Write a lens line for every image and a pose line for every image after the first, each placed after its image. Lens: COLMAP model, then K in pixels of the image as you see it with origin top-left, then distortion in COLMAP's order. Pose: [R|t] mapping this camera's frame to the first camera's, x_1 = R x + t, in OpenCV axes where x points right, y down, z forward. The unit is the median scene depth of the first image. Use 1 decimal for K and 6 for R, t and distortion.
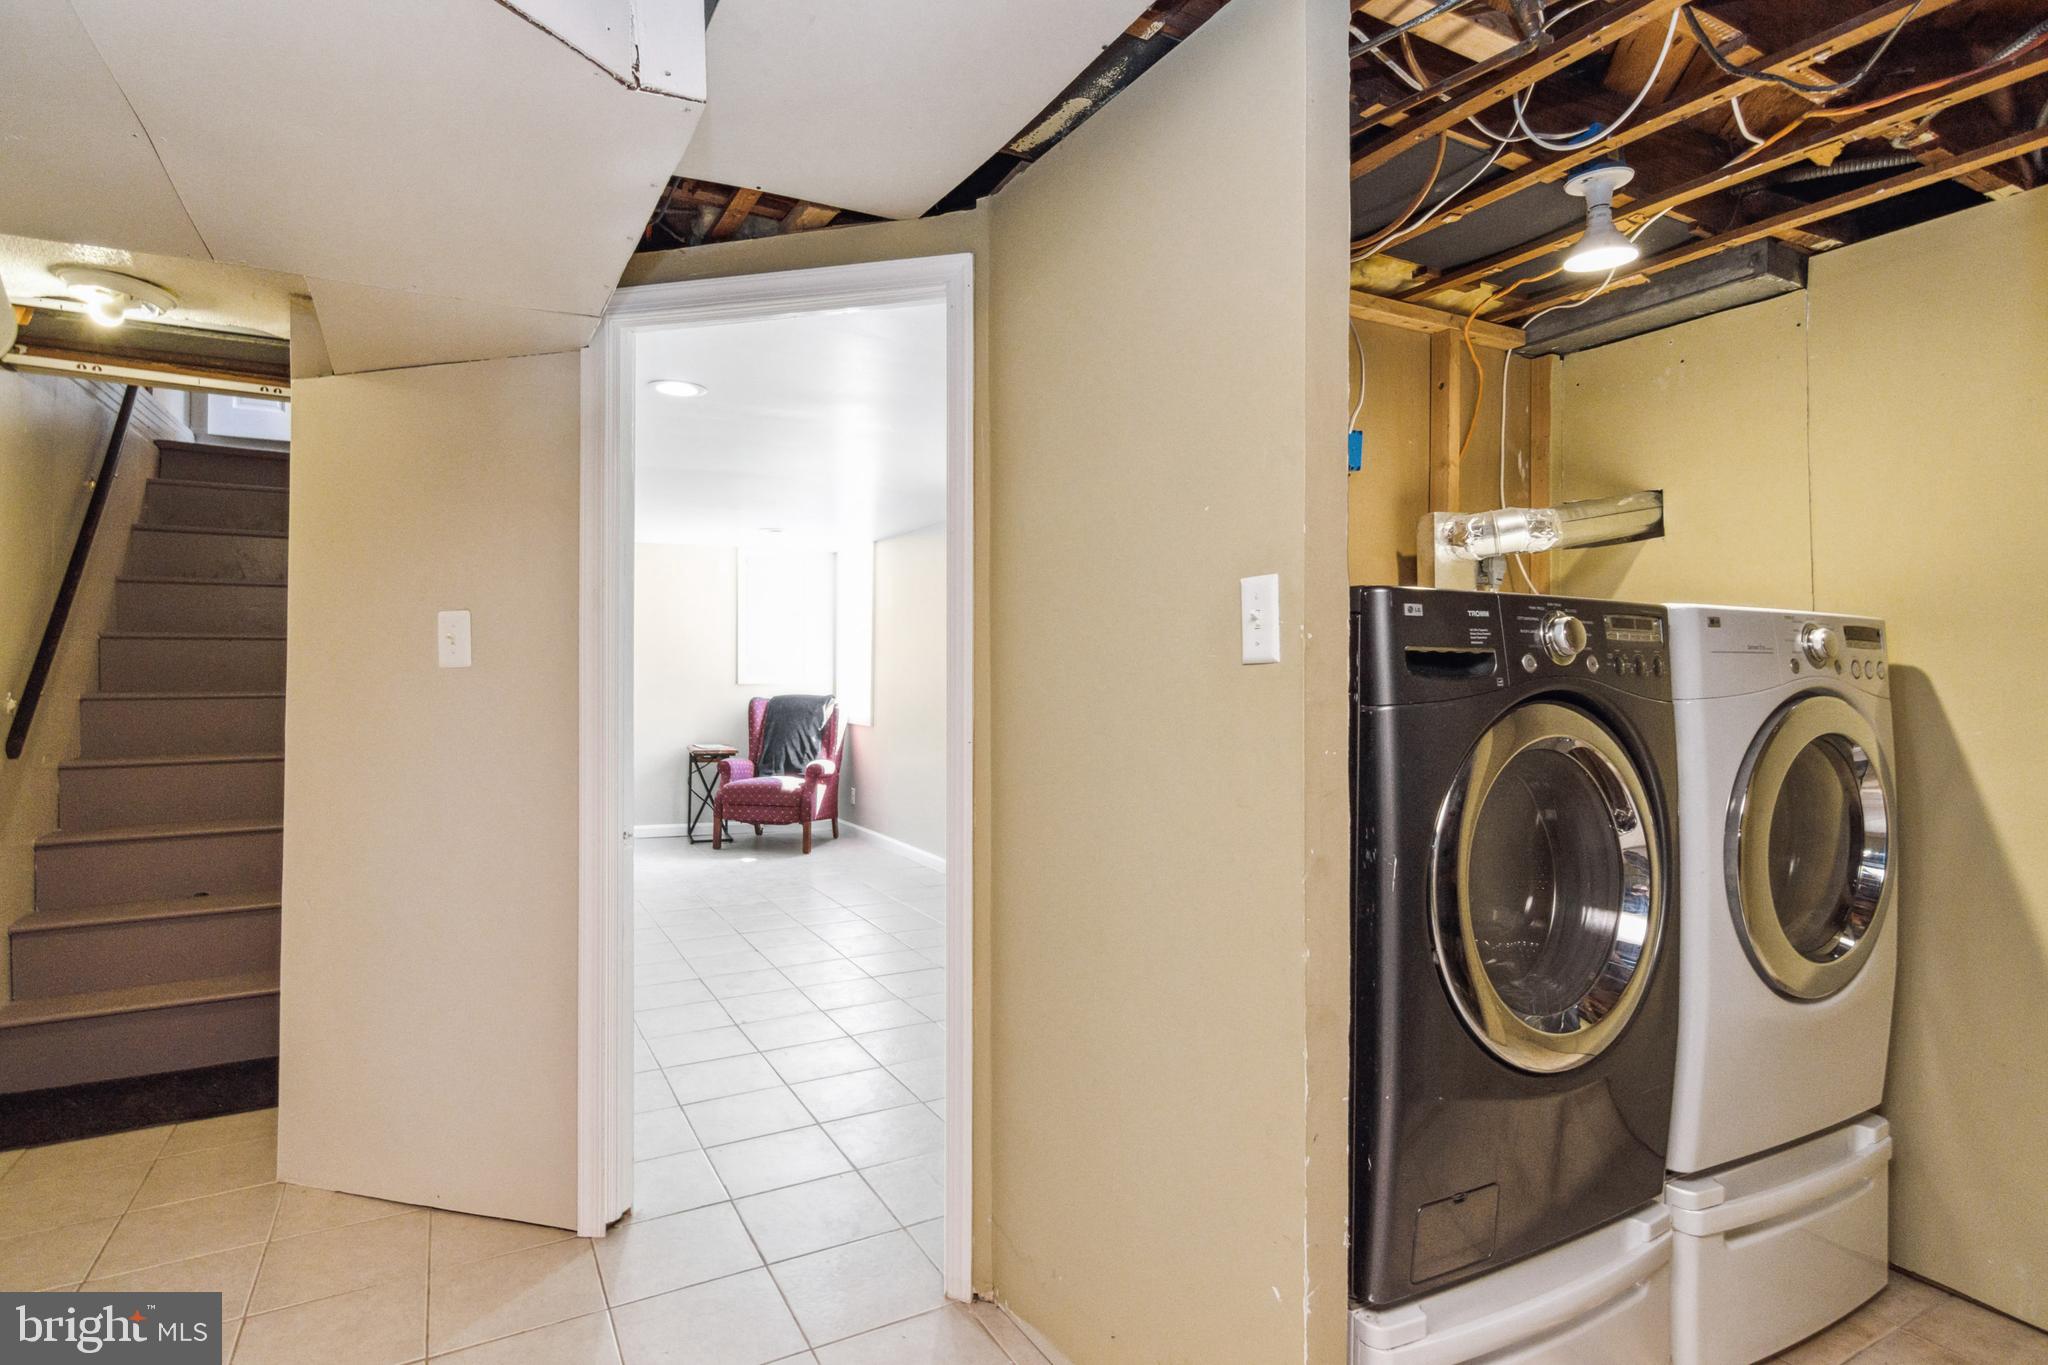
lens RADIAL K [[1046.5, 0, 1020.1], [0, 1046.5, 670.5], [0, 0, 1]] dist [0.002338, -0.000433]
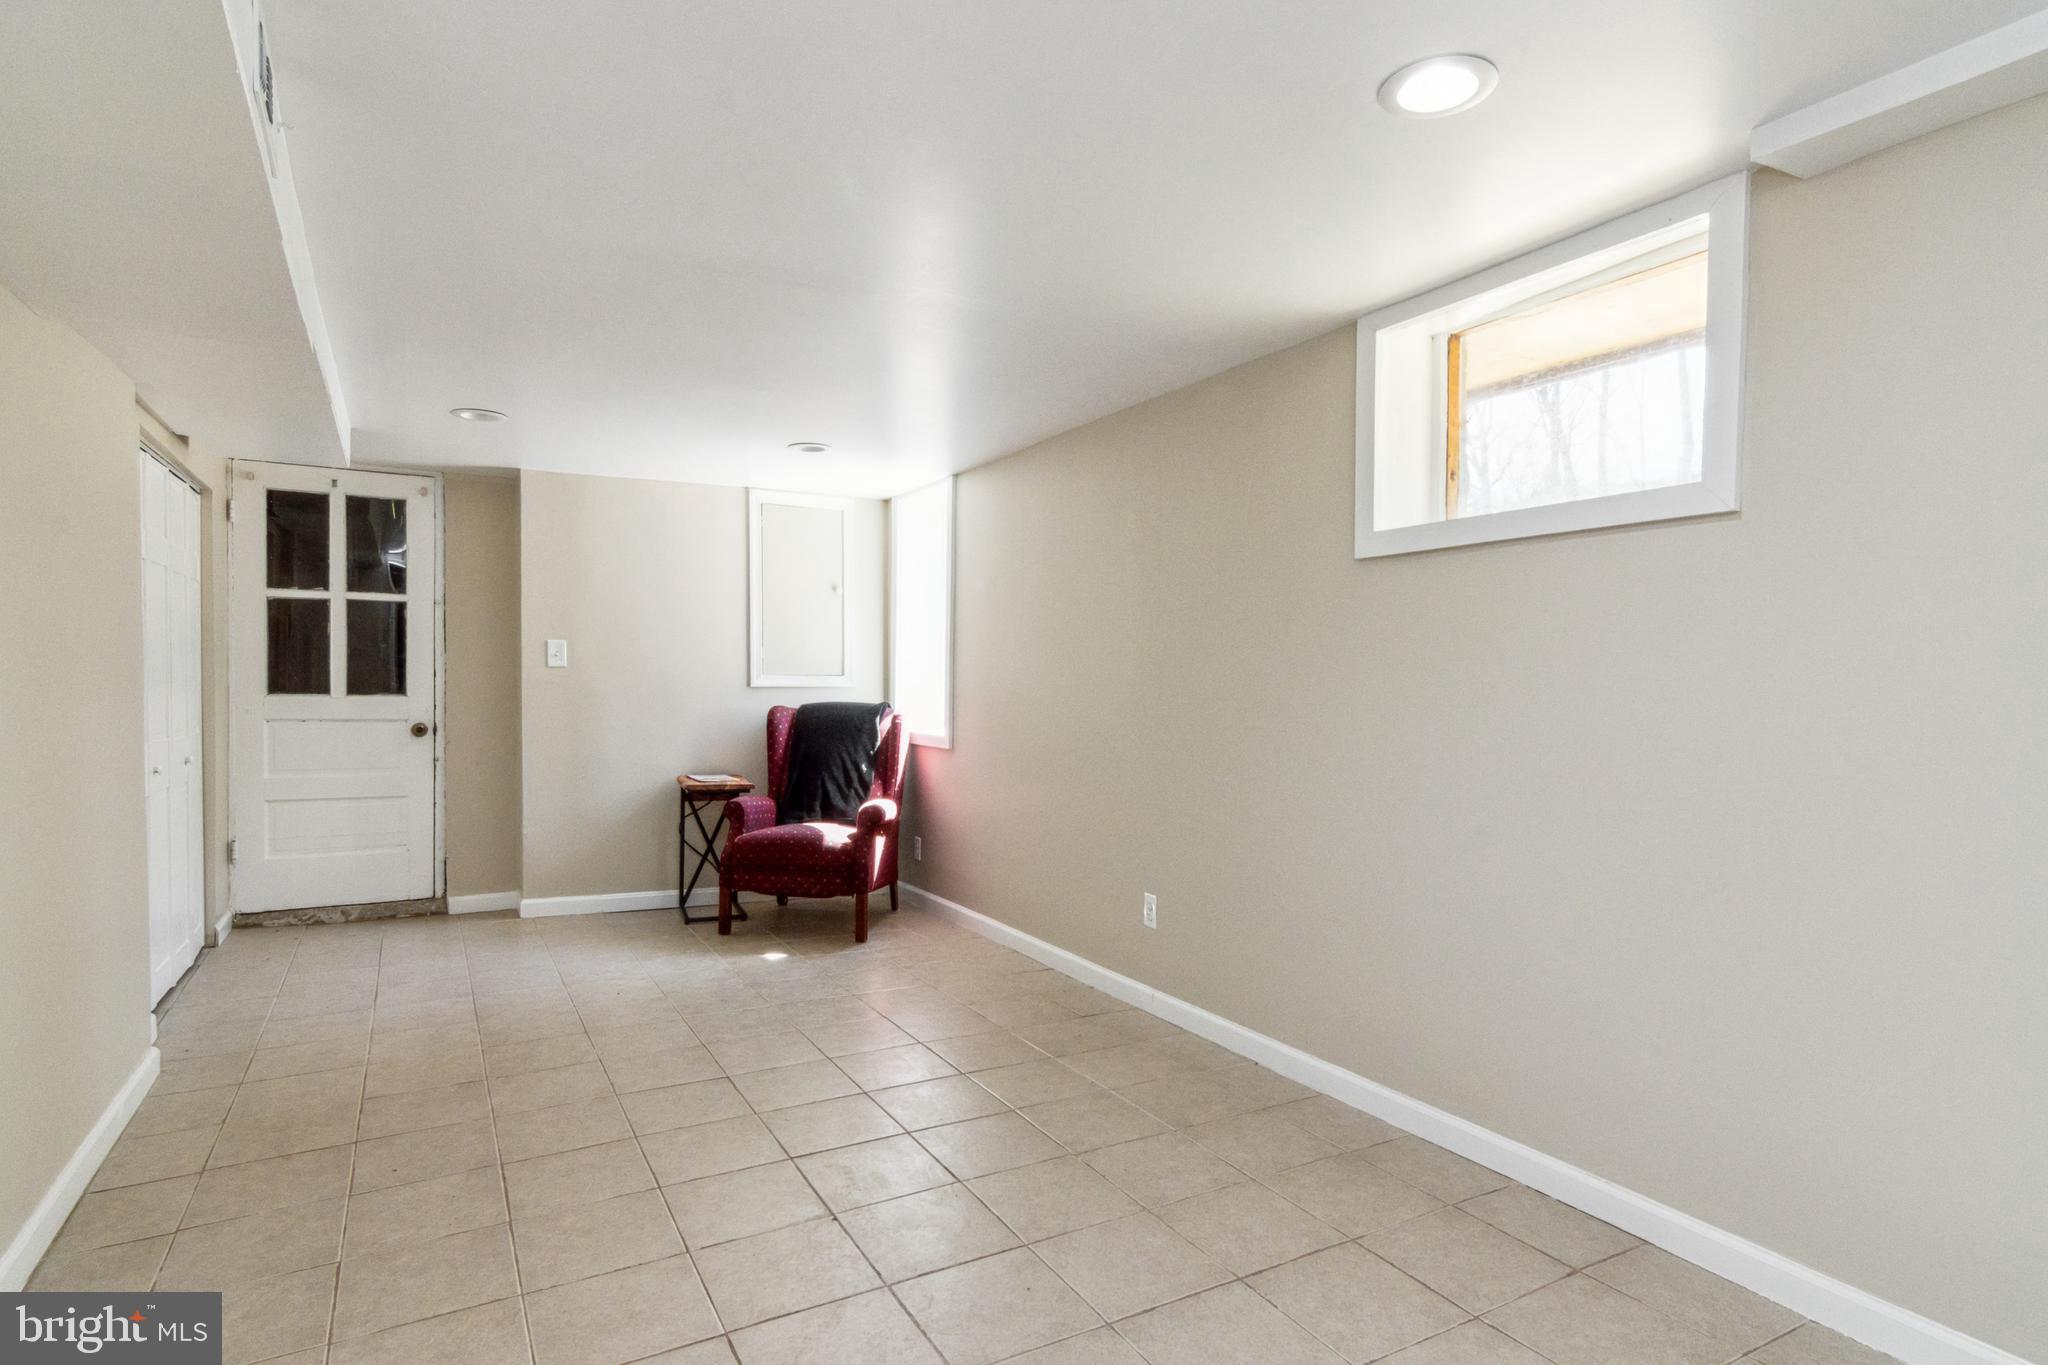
lens RADIAL K [[1046.5, 0, 1017.1], [0, 1046.5, 692.1], [0, 0, 1]] dist [0.002338, -0.000433]
pose [[0.999903, -0.001122, 0.013914, -0.107023], [0.000915, 0.999889, 0.014853, 0.006513], [-0.013930, -0.014839, 0.999793, 0.317182]]
